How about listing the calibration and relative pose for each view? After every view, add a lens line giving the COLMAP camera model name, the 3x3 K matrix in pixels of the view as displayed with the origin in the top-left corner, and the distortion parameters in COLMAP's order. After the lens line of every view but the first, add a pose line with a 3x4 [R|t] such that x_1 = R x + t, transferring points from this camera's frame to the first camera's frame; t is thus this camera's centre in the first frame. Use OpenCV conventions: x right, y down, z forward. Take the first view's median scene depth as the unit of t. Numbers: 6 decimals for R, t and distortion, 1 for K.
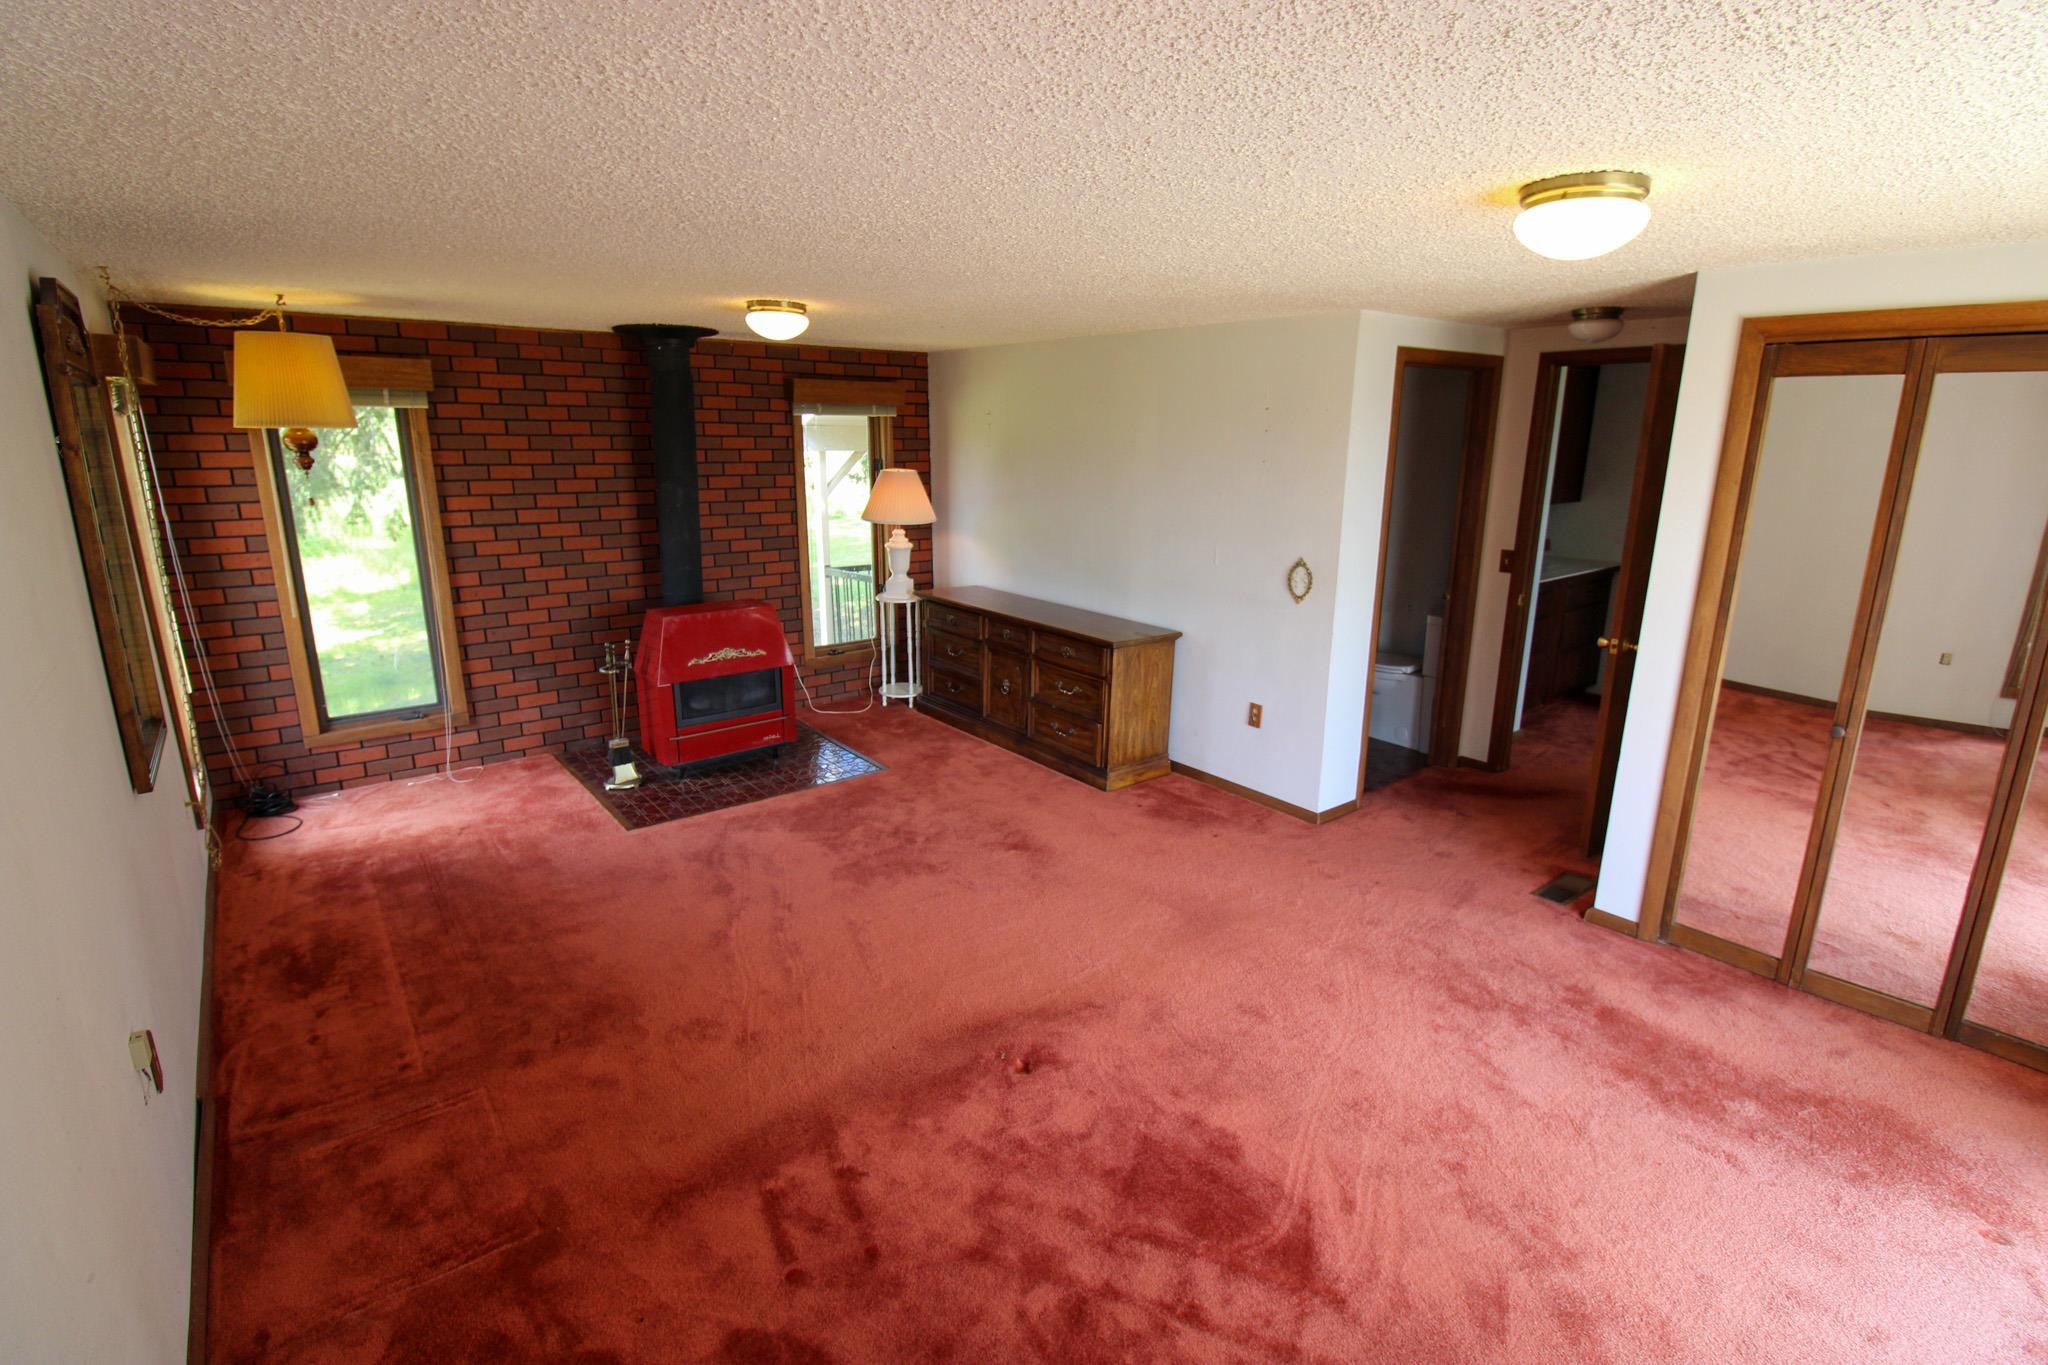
lens RADIAL K [[953.9, 0, 1027.0], [0, 953.9, 676.0], [0, 0, 1]] dist [-0.005387, -0.003152]
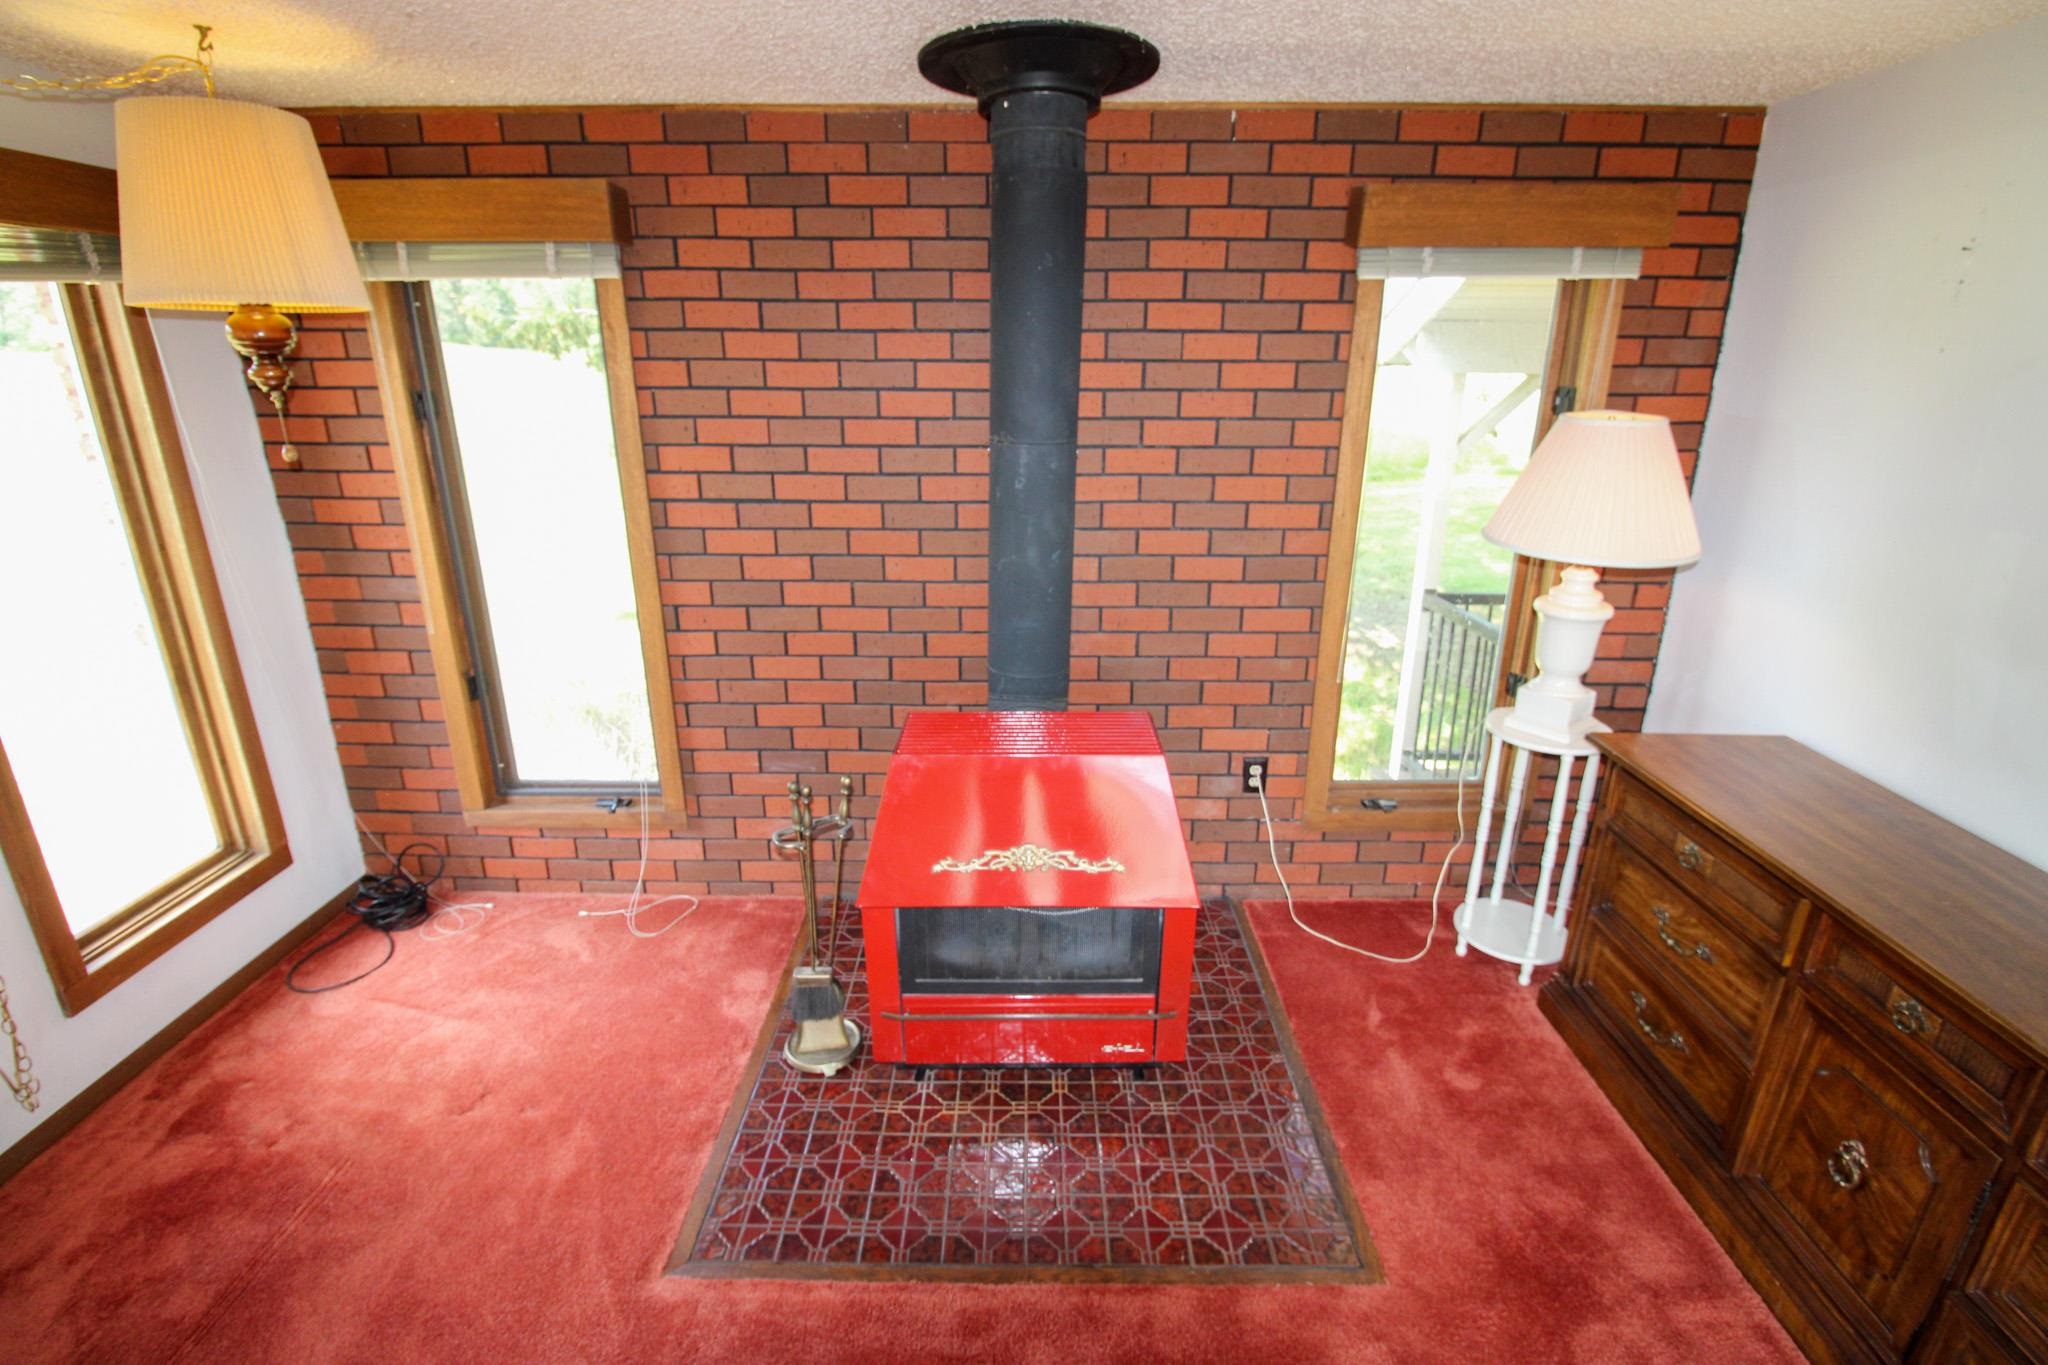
lens RADIAL K [[953.9, 0, 1022.2], [0, 953.9, 676.7], [0, 0, 1]] dist [-0.005387, -0.003152]
pose [[0.773719, 0.192108, -0.603700, -0.076209], [-0.150688, 0.981373, 0.119165, -0.138582], [0.615348, -0.001230, 0.788255, 0.622270]]
